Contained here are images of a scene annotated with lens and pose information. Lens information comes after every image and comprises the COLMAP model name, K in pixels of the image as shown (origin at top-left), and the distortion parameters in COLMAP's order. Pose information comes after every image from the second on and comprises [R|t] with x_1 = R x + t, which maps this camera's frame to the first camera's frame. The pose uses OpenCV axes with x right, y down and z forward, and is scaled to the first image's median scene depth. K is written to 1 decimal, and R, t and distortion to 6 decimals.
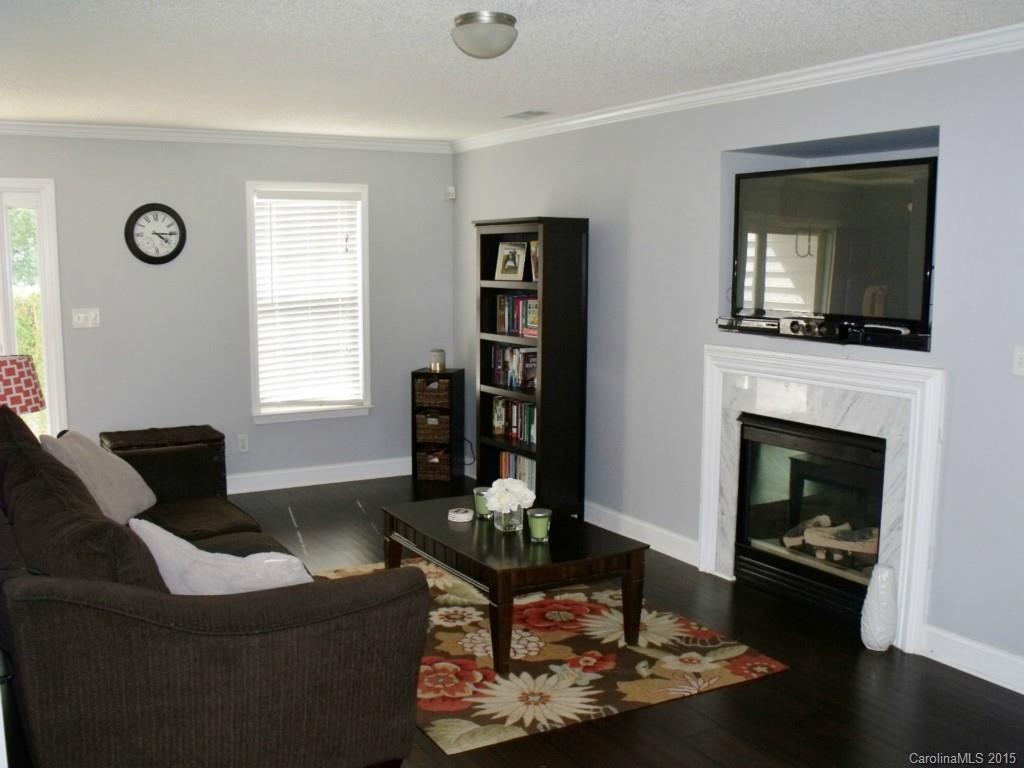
lens RADIAL K [[1020.9, 0, 517.3], [0, 1020.9, 416.5], [0, 0, 1]] dist [-0.192354, 0.235627]
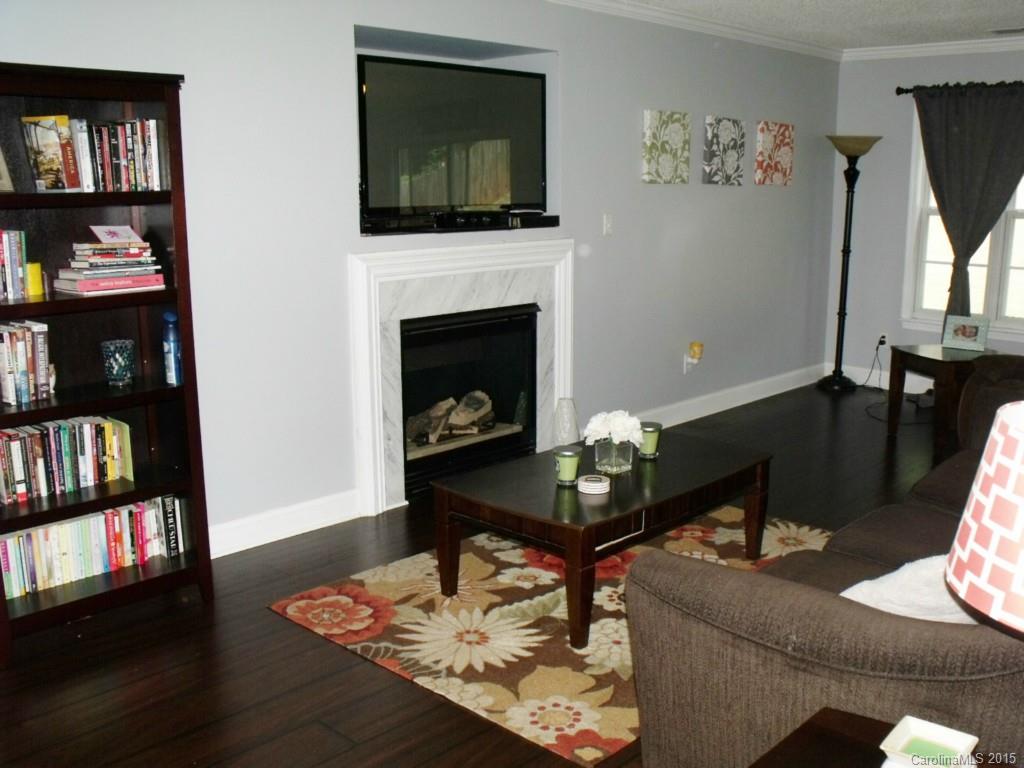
lens RADIAL K [[1020.9, 0, 517.3], [0, 1020.9, 416.5], [0, 0, 1]] dist [-0.192354, 0.235627]
pose [[-0.277863, -0.217663, 0.935636, -0.713193], [0.147983, 0.952666, 0.265573, -0.156035], [-0.949154, 0.212251, -0.232500, 1.169401]]
